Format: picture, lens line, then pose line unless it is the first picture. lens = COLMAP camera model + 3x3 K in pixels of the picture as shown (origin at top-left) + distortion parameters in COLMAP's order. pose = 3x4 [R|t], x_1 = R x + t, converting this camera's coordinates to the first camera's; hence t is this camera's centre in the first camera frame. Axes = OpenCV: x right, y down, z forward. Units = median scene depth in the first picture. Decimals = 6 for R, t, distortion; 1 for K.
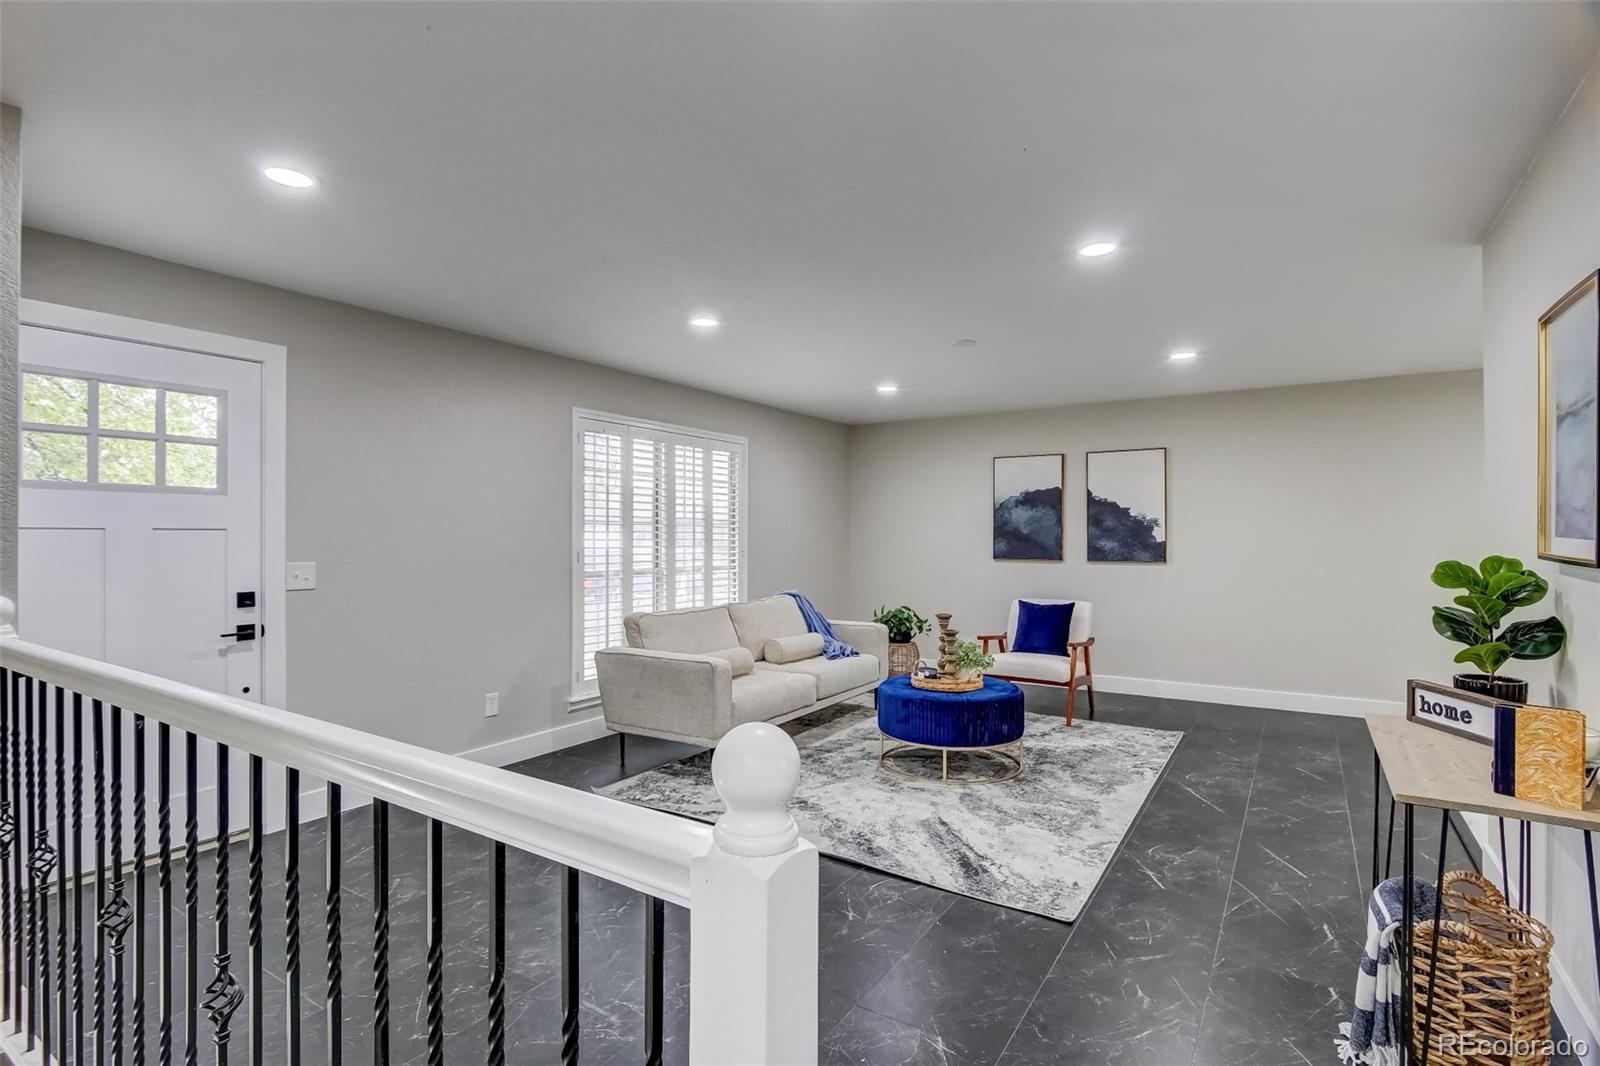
lens RADIAL K [[776.5, 0, 795.7], [0, 776.5, 530.9], [0, 0, 1]] dist [-0.000172, -0.000109]
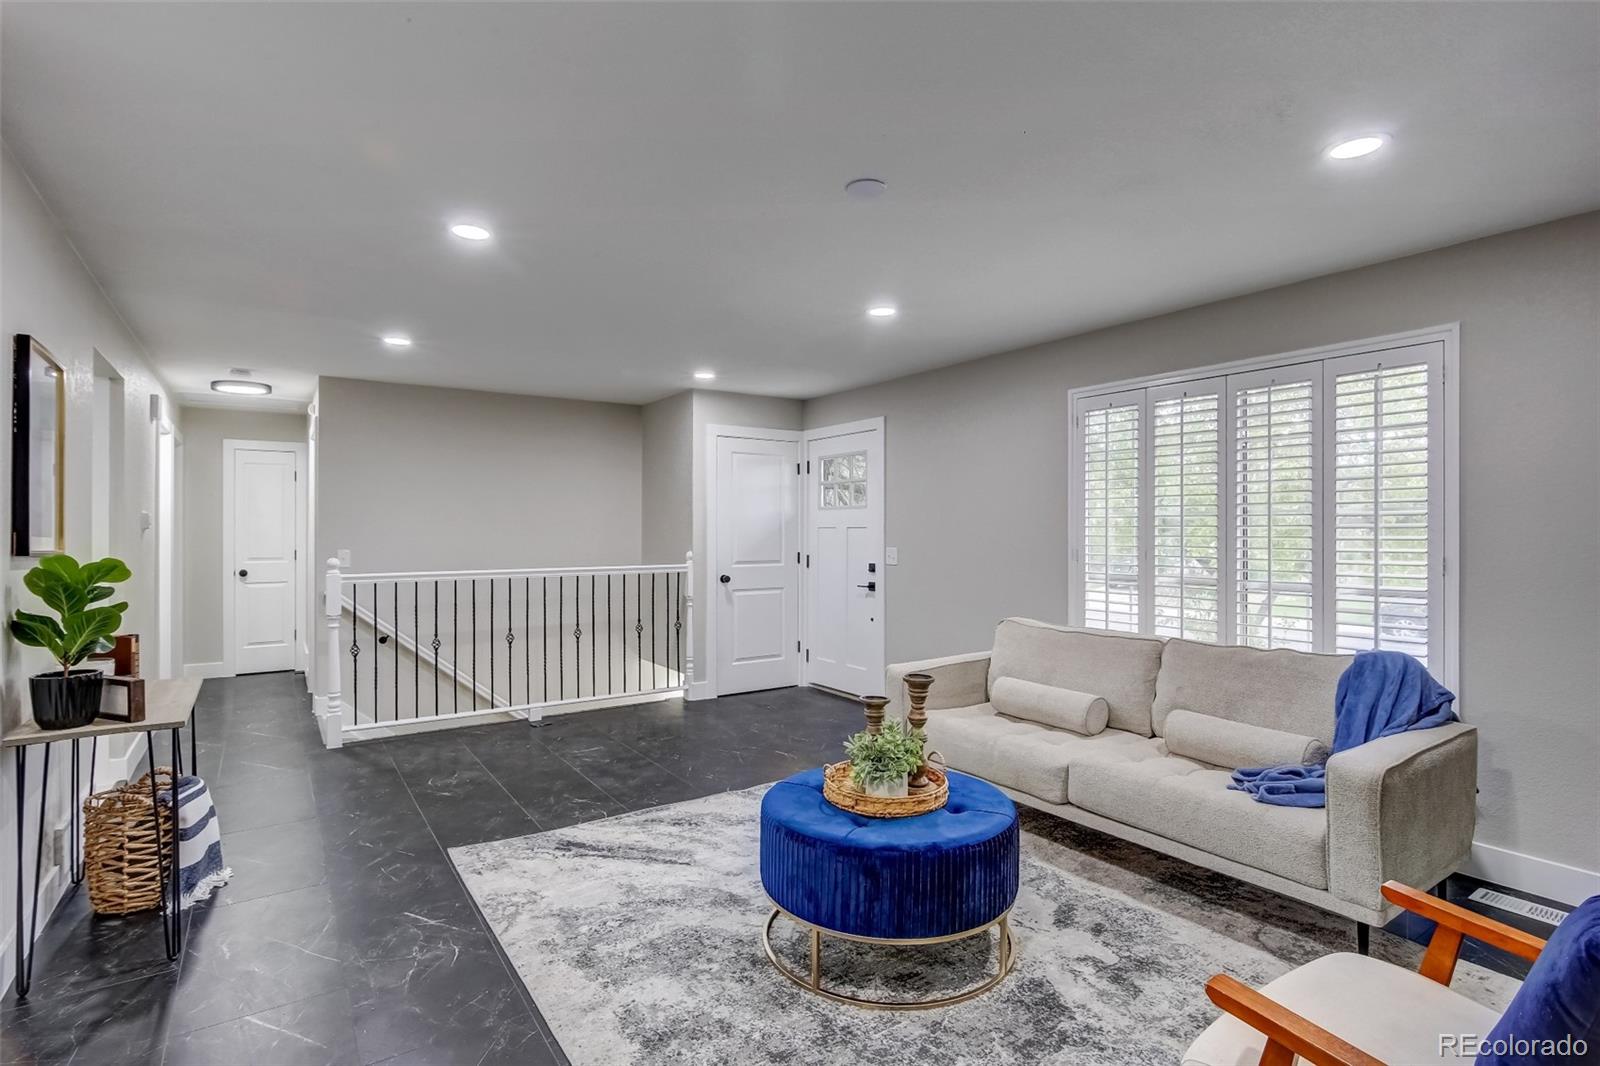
lens RADIAL K [[776.5, 0, 795.7], [0, 776.5, 530.9], [0, 0, 1]] dist [-0.000172, -0.000109]
pose [[-0.383052, 0.001619, -0.923725, 0.682141], [0.008080, 0.999966, -0.001598, 0.004789], [0.923691, -0.008076, -0.383053, 1.060210]]
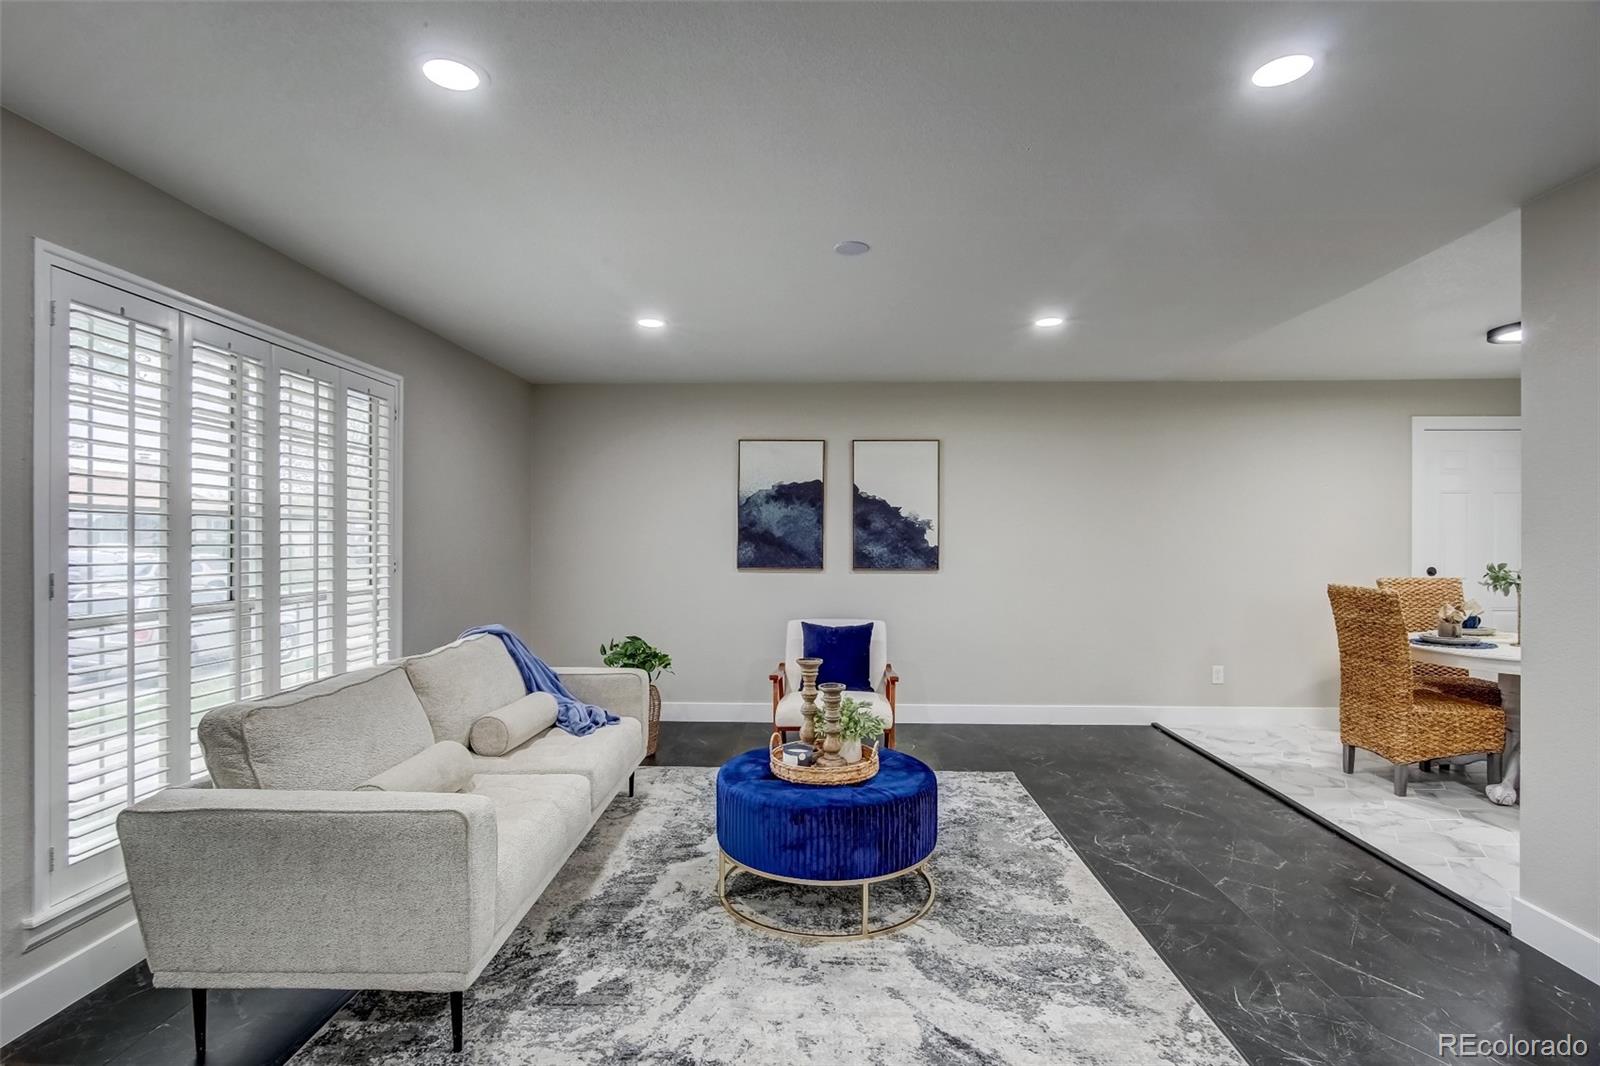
lens RADIAL K [[781.0, 0, 800.8], [0, 781.0, 538.5], [0, 0, 1]] dist [-0.004422, -0.000283]
pose [[0.851336, 0.003175, 0.524611, -0.153053], [-0.007567, 0.999952, 0.006229, 0.000617], [-0.524566, -0.009272, 0.851320, 0.414513]]
